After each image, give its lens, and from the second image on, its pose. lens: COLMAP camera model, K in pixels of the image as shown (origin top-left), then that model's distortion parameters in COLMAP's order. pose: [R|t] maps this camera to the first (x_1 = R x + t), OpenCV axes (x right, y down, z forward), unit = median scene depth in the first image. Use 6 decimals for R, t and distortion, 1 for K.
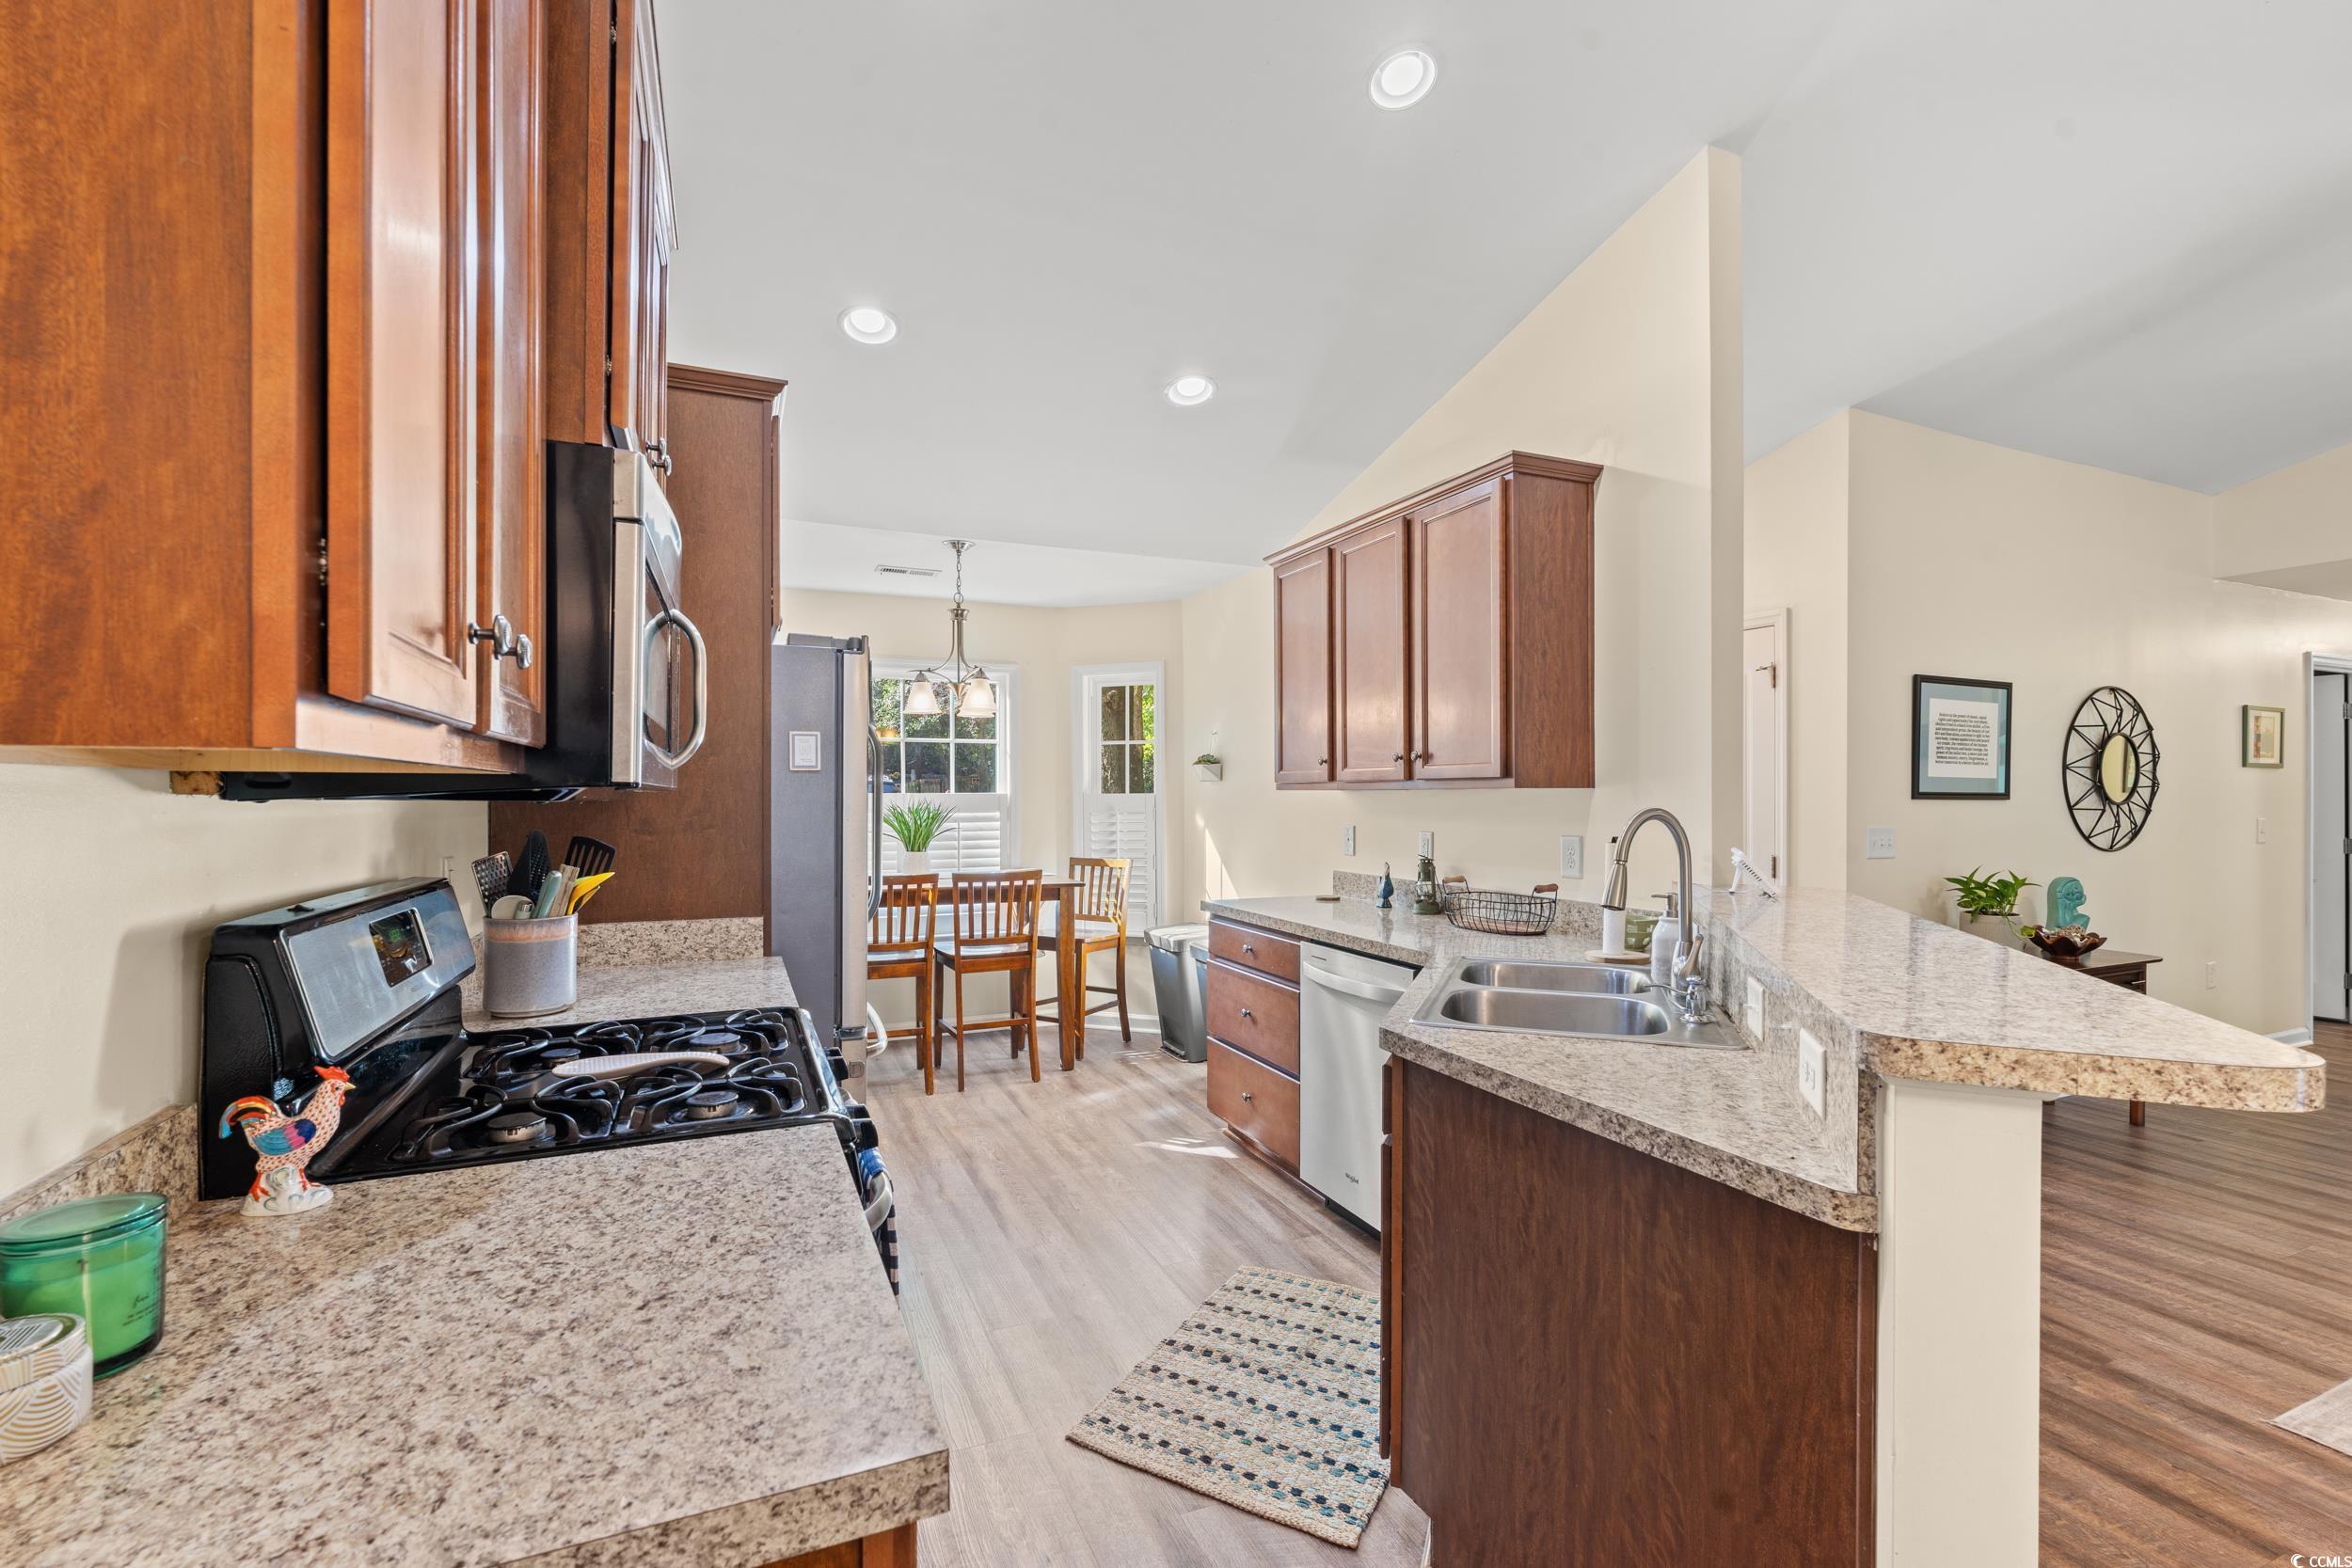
lens RADIAL K [[1018.4, 0, 1184.6], [0, 1018.4, 794.0], [0, 0, 1]] dist [-0.002484, -0.000475]
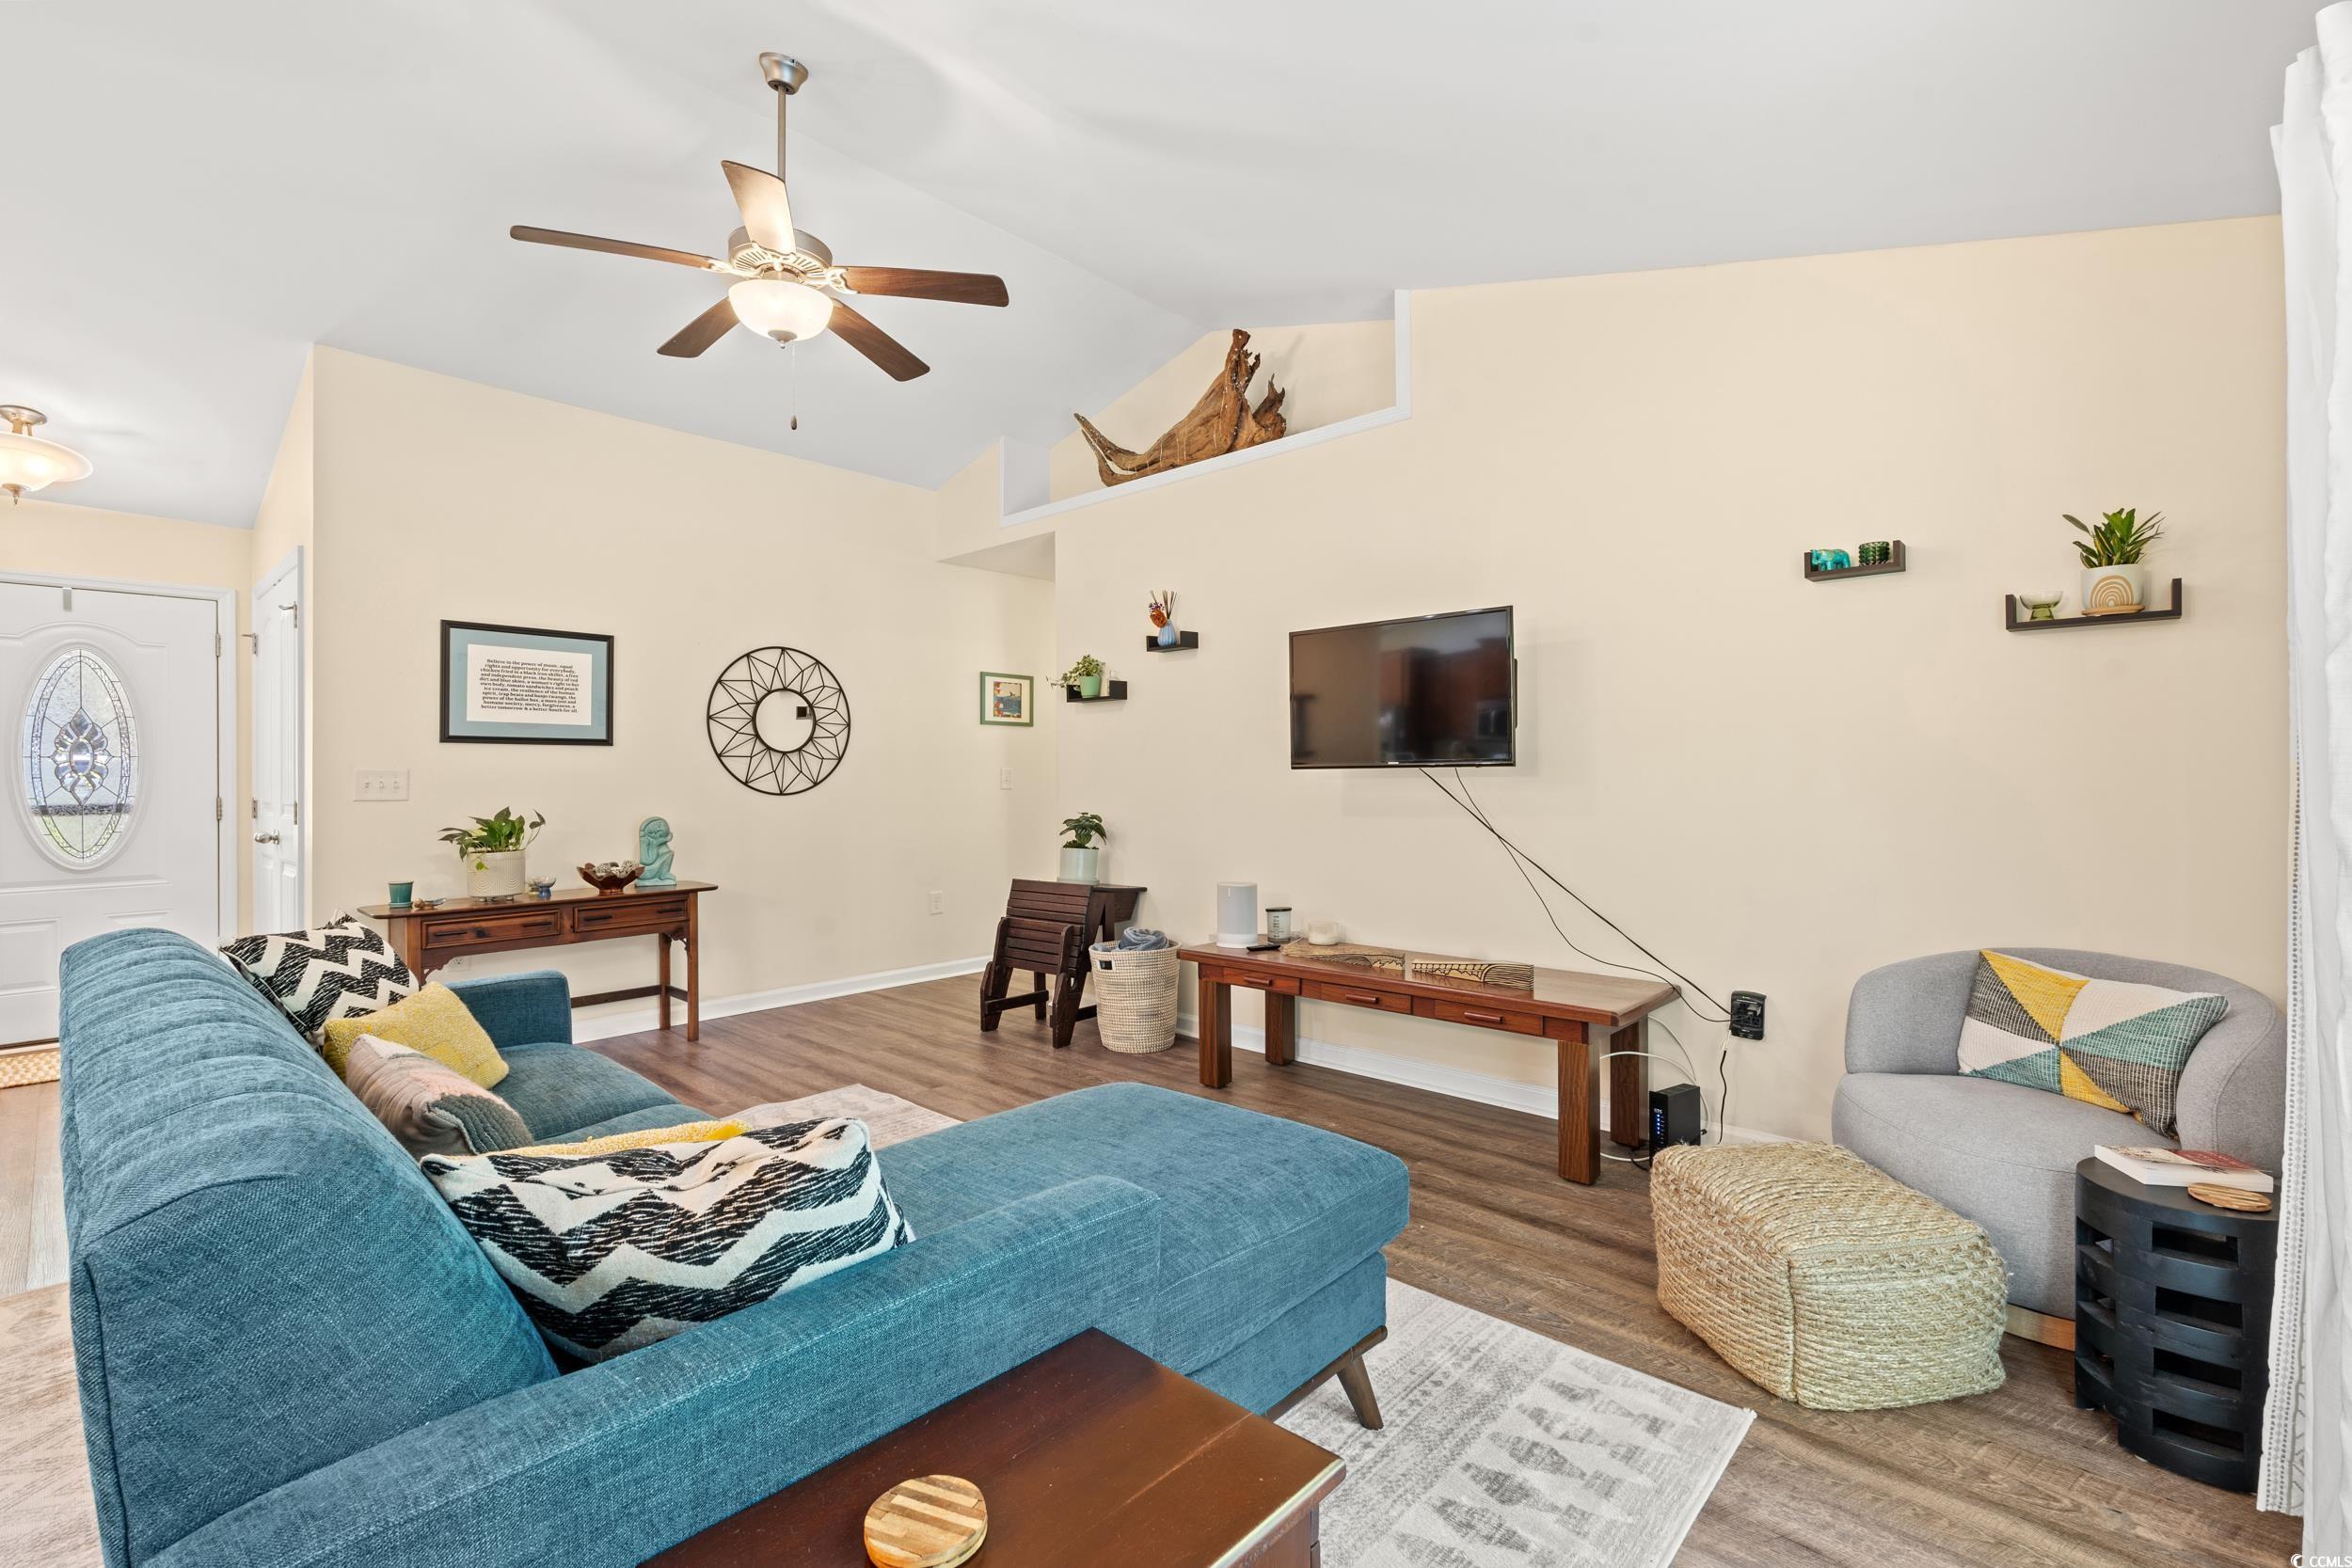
lens RADIAL K [[1029.1, 0, 1171.5], [0, 1029.1, 762.9], [0, 0, 1]] dist [0.002517, 0.000361]
pose [[0.917690, -0.004100, 0.397276, 0.882757], [0.010479, 0.999849, -0.013887, 0.042863], [-0.397159, 0.016907, 0.917594, -0.209610]]
